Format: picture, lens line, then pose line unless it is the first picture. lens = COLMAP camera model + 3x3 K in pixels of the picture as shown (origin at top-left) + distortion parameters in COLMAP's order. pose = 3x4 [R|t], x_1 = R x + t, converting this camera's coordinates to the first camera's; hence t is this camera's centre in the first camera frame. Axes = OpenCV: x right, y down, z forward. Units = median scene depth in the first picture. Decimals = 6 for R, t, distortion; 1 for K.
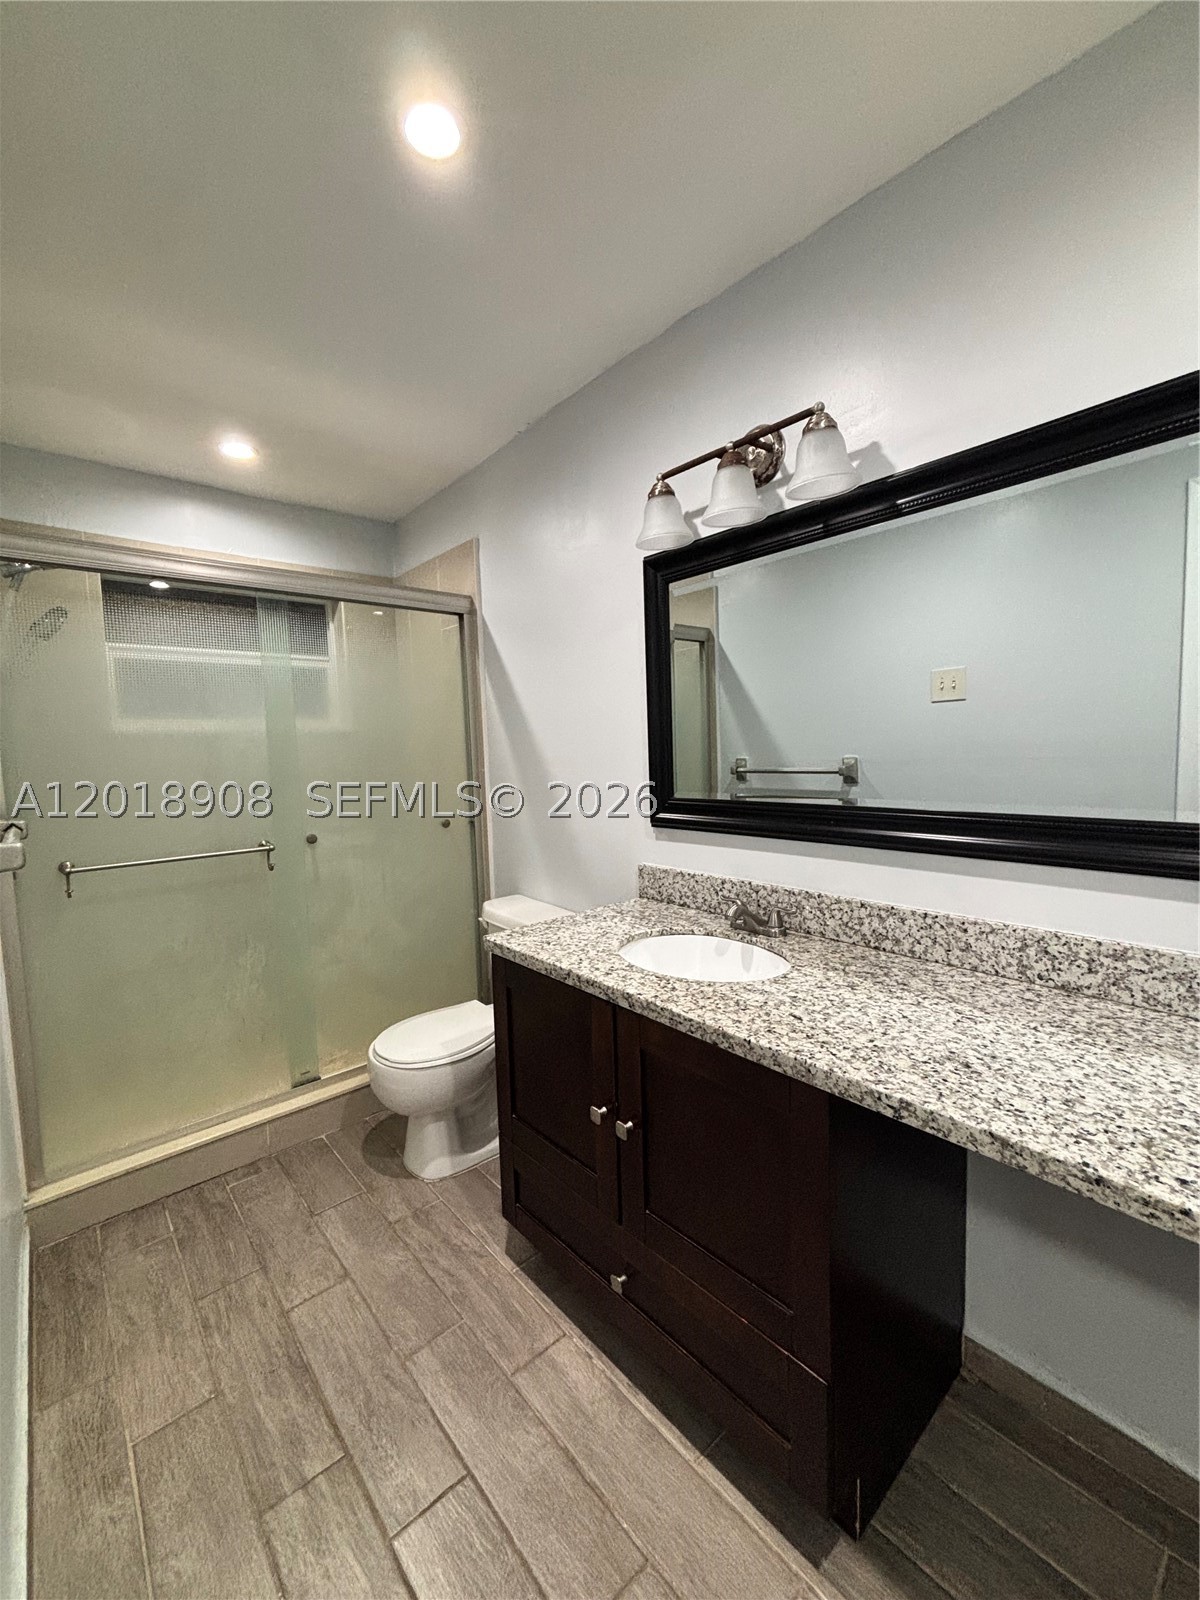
lens RADIAL K [[652.0, 0, 604.1], [0, 652.0, 799.8], [0, 0, 1]] dist [0.001075, 0.001282]
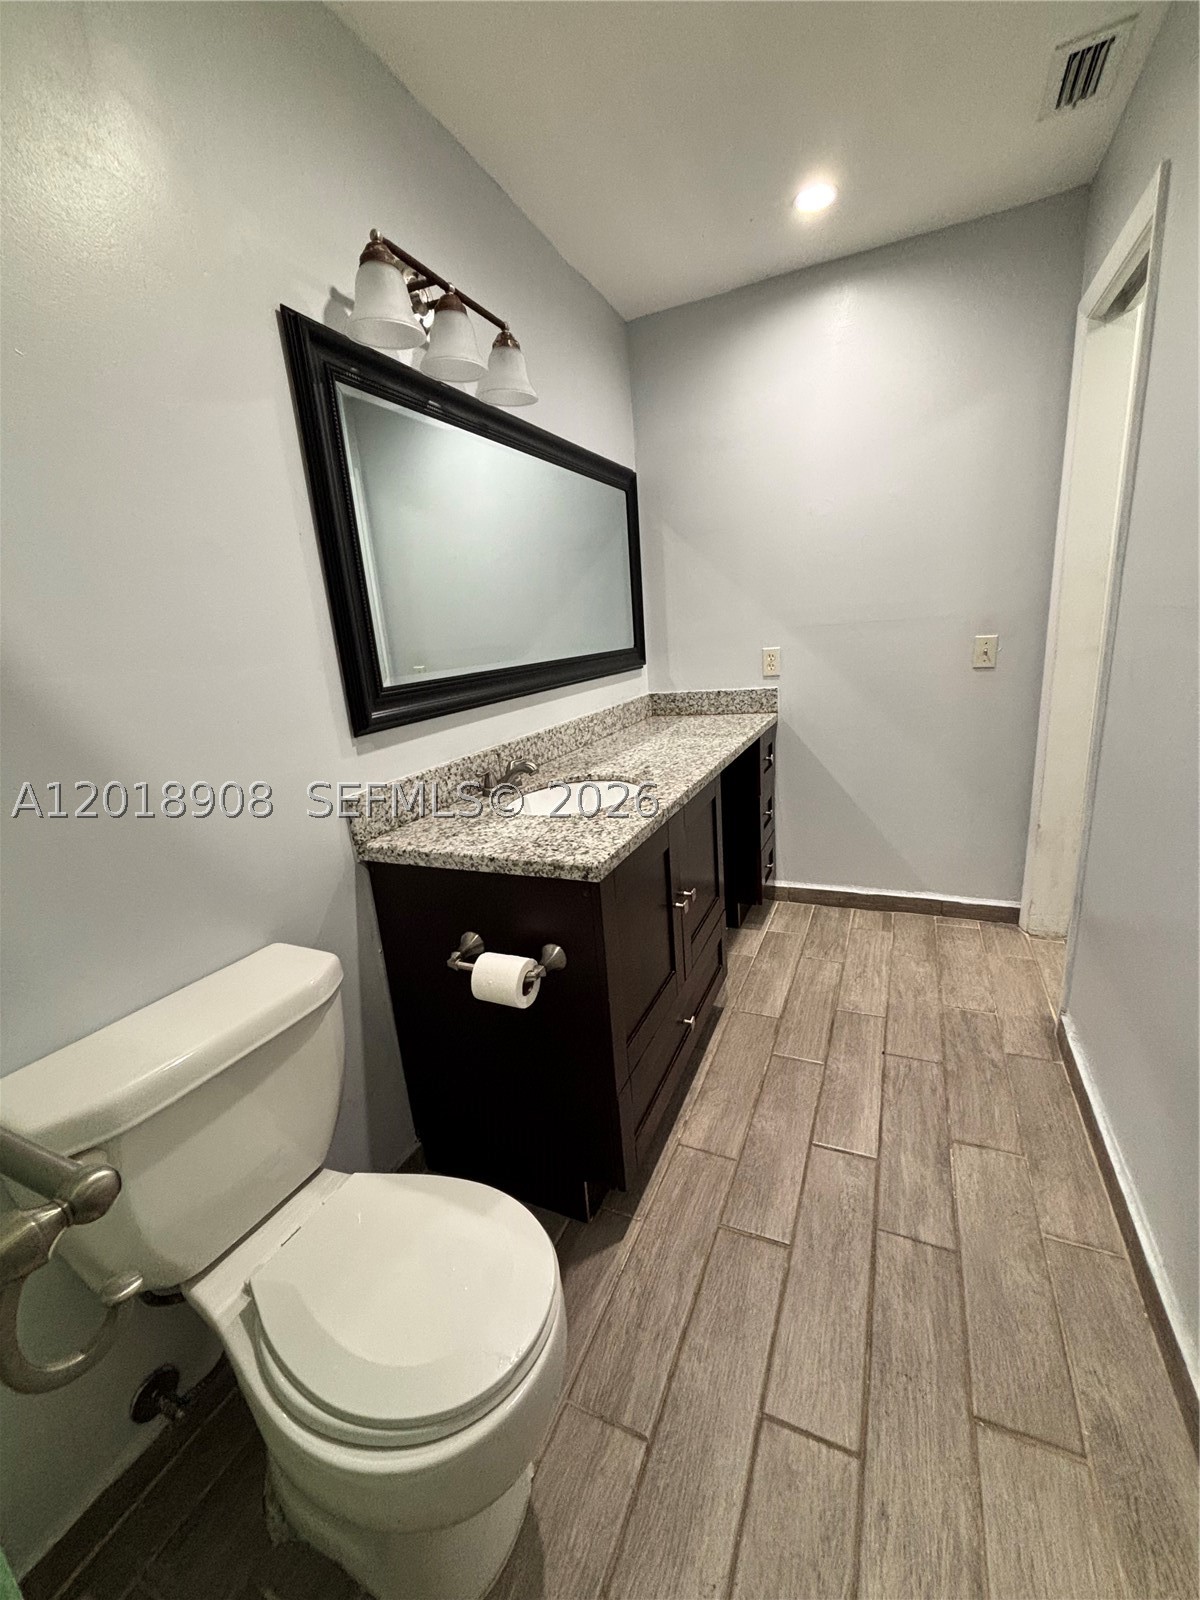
lens RADIAL K [[652.0, 0, 601.2], [0, 652.0, 800.4], [0, 0, 1]] dist [0.001075, 0.001282]
pose [[-0.408775, -0.173066, 0.896075, -0.927088], [0.164355, 0.951842, 0.258812, -0.044970], [-0.897714, 0.253070, -0.360645, 1.416014]]
